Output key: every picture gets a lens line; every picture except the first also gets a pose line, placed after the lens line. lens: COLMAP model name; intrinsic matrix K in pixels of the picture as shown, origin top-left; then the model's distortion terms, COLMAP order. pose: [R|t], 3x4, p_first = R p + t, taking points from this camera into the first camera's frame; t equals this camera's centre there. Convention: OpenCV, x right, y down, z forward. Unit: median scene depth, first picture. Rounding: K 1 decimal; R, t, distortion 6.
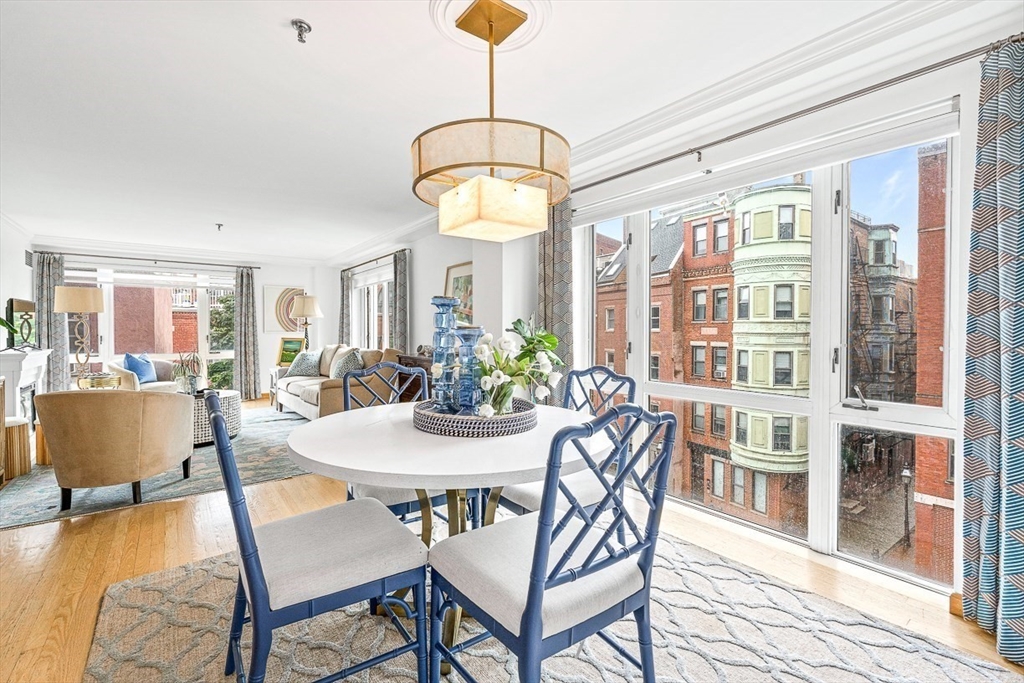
lens RADIAL K [[465.7, 0, 515.1], [0, 465.7, 338.6], [0, 0, 1]] dist [0.003499, 0.000353]
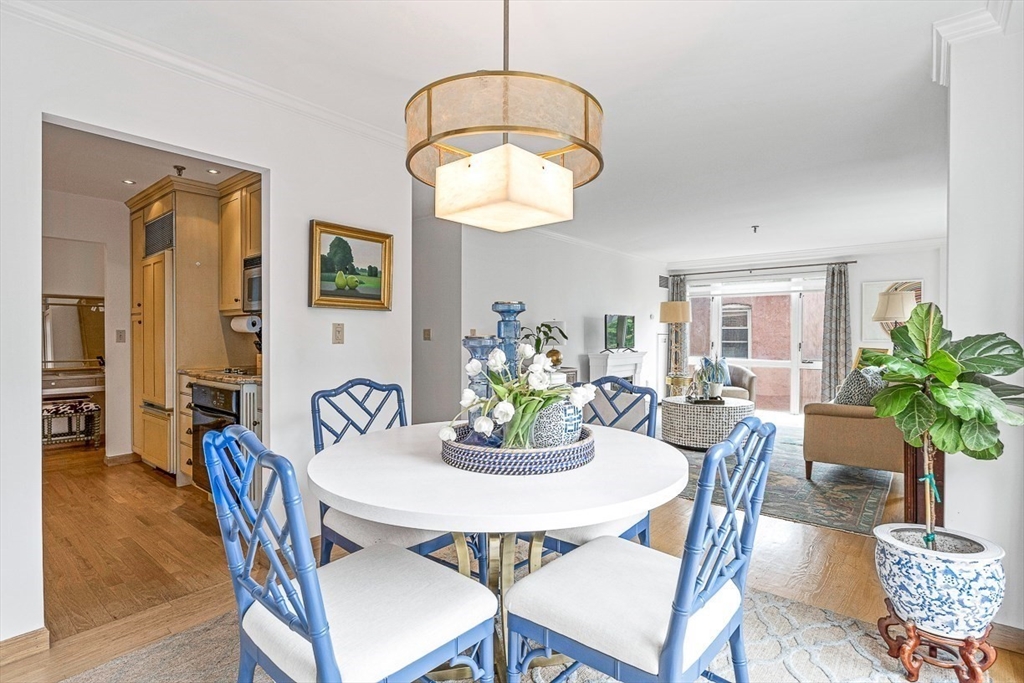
lens RADIAL K [[516.6, 0, 510.8], [0, 516.6, 340.0], [0, 0, 1]] dist [0.001369, 0.000076]
pose [[0.234011, 0.007046, -0.972208, 0.236009], [-0.017486, 0.999842, 0.003037, -0.006360], [0.972077, 0.016290, 0.234097, 0.232713]]
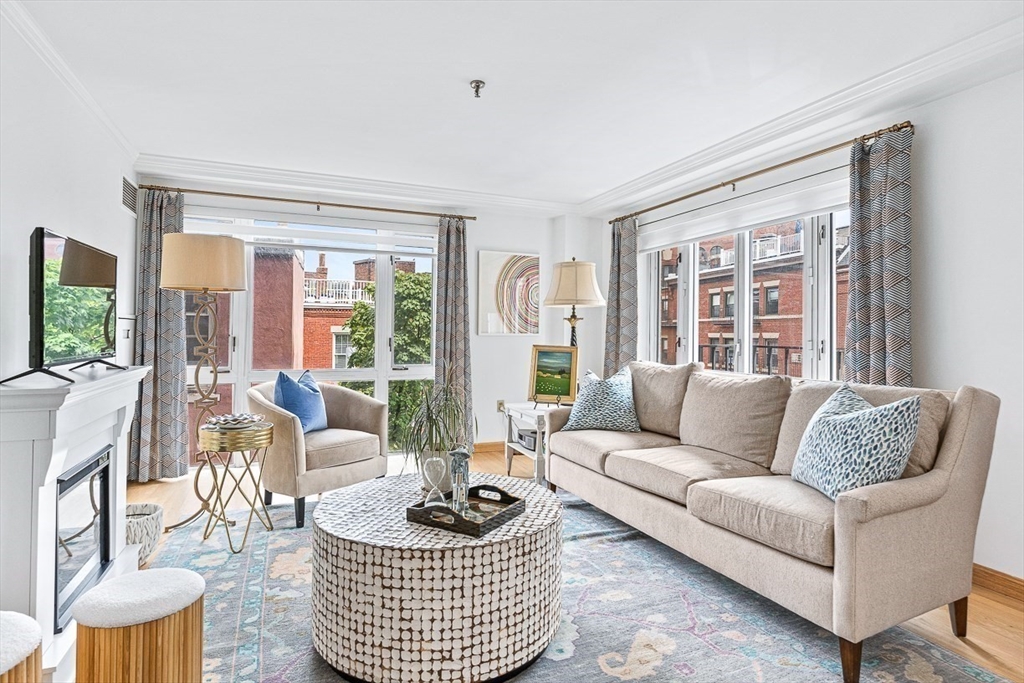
lens RADIAL K [[549.1, 0, 510.2], [0, 549.1, 330.8], [0, 0, 1]] dist [-0.002231, 0.000147]
pose [[0.970703, 0.009493, -0.240094, -0.412156], [-0.015007, 0.999664, -0.021148, -0.004132], [0.239813, 0.024132, 0.970519, 0.445458]]
